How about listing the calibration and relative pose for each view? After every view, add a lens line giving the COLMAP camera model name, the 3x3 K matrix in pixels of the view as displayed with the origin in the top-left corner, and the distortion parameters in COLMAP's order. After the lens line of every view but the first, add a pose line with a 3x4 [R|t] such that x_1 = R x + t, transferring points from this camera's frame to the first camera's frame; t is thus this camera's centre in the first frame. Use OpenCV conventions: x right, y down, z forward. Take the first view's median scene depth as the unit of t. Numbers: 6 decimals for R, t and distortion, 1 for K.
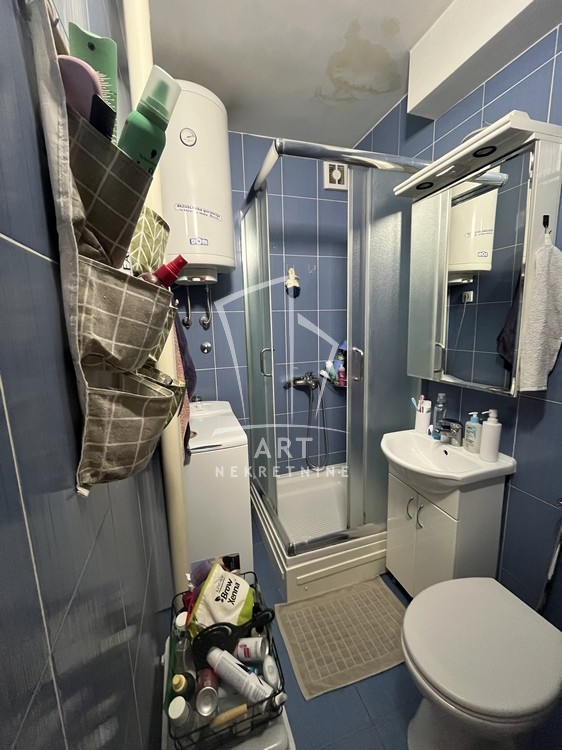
lens RADIAL K [[305.0, 0, 280.6], [0, 305.0, 373.0], [0, 0, 1]] dist [-0.004142, 0.001151]
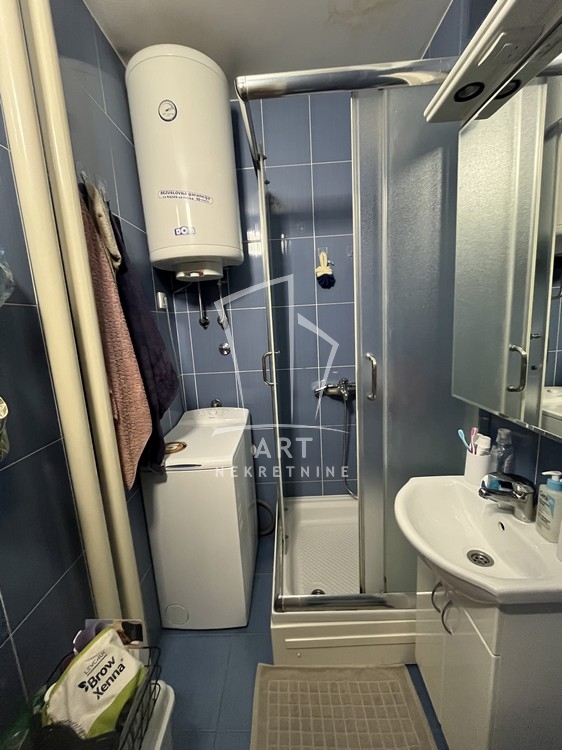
lens RADIAL K [[305.0, 0, 280.2], [0, 305.0, 372.6], [0, 0, 1]] dist [-0.004142, 0.001151]
pose [[0.943894, 0.031394, -0.328752, 0.281038], [-0.024572, 0.999388, 0.024886, -0.050741], [0.329333, -0.015411, 0.944088, 0.246991]]
